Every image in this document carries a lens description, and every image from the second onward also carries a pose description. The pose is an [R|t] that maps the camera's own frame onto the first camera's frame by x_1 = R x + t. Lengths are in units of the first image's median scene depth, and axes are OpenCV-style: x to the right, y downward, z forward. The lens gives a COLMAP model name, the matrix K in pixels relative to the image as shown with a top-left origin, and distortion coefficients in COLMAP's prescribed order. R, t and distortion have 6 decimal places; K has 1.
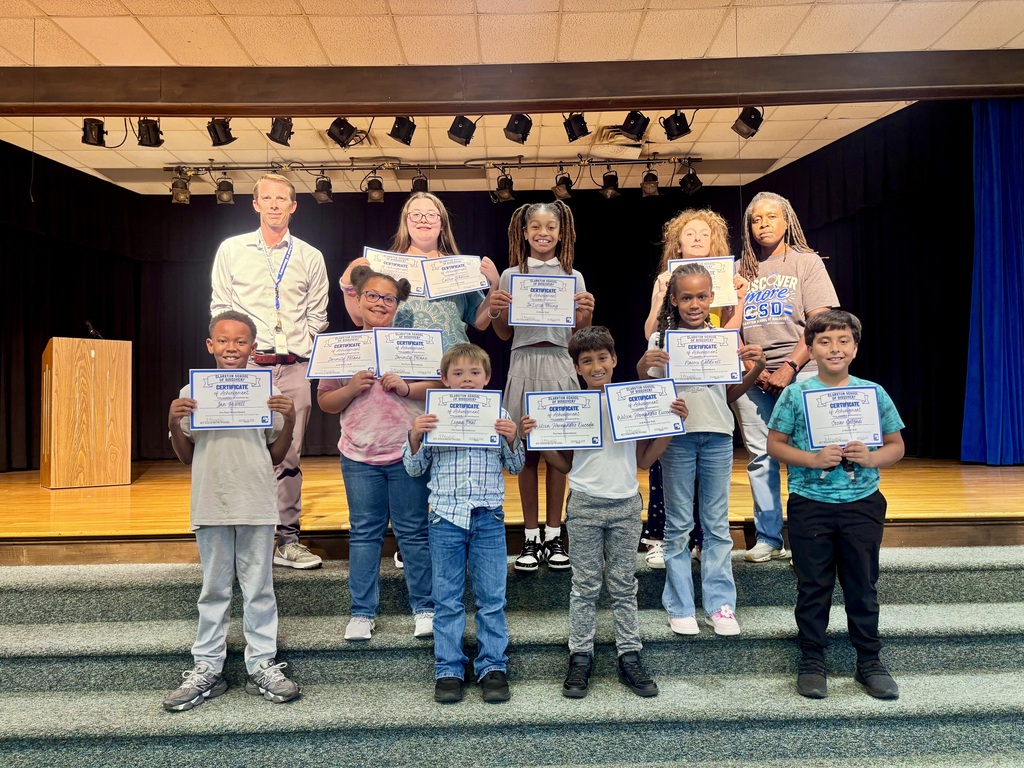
lens RADIAL K [[766.7, 0, 529.0], [0, 766.7, 386.0], [0, 0, 1]] dist [0.017369, -0.003463]
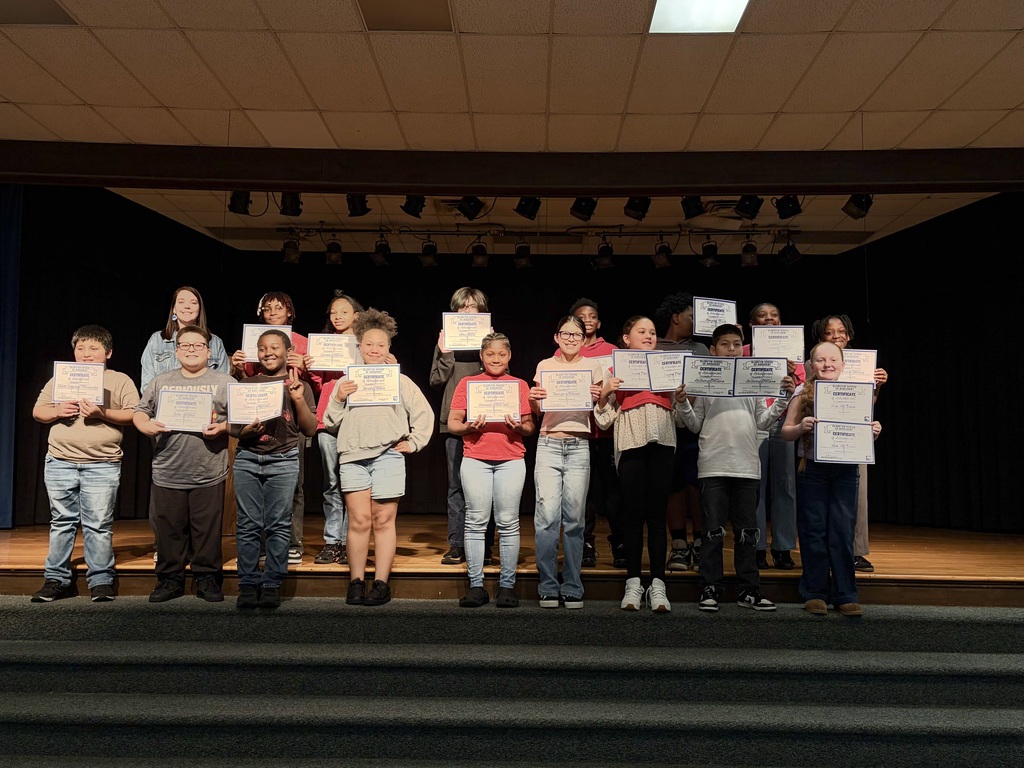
lens RADIAL K [[869.3, 0, 522.8], [0, 869.3, 379.6], [0, 0, 1]] dist [0.050071, -0.036070]
pose [[0.999417, 0.026431, -0.021620, -0.141000], [-0.028021, 0.996645, -0.076895, -0.001254], [0.019515, 0.077456, 0.996805, -0.179996]]
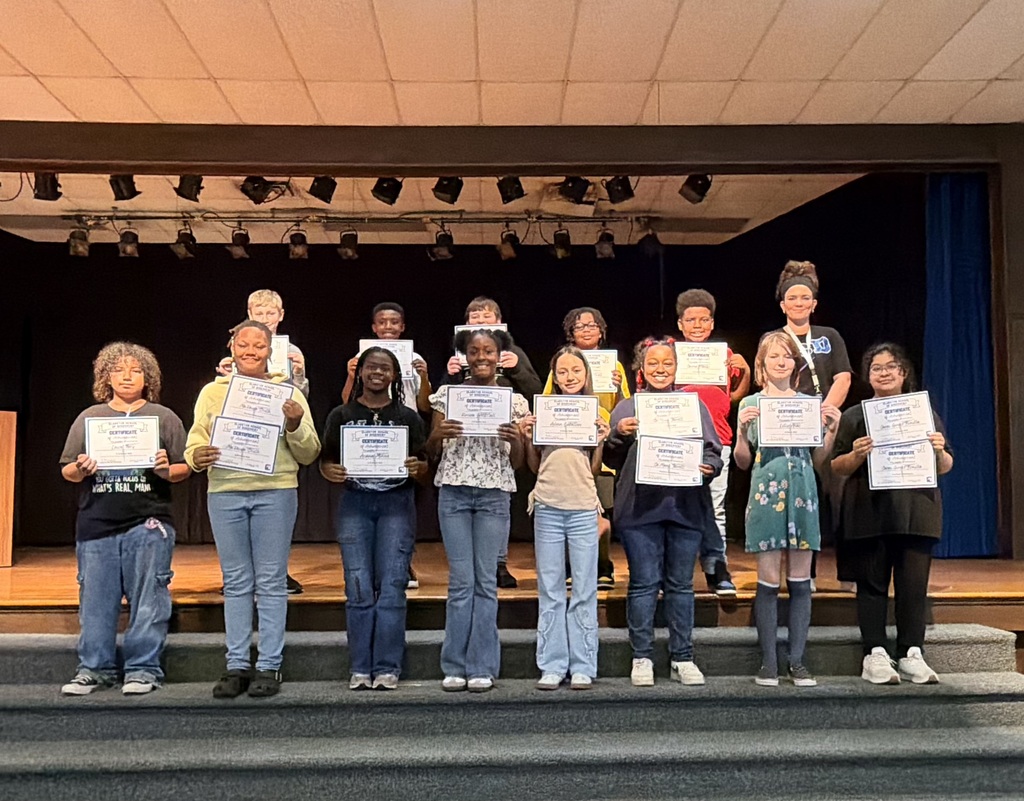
lens RADIAL K [[983.3, 0, 553.3], [0, 983.3, 439.0], [0, 0, 1]] dist [-0.003157, 0.000000]
pose [[0.999514, 0.015884, 0.026808, 0.086937], [-0.015140, 0.999501, -0.027739, -0.001842], [-0.027235, 0.027319, 0.999256, -0.182245]]
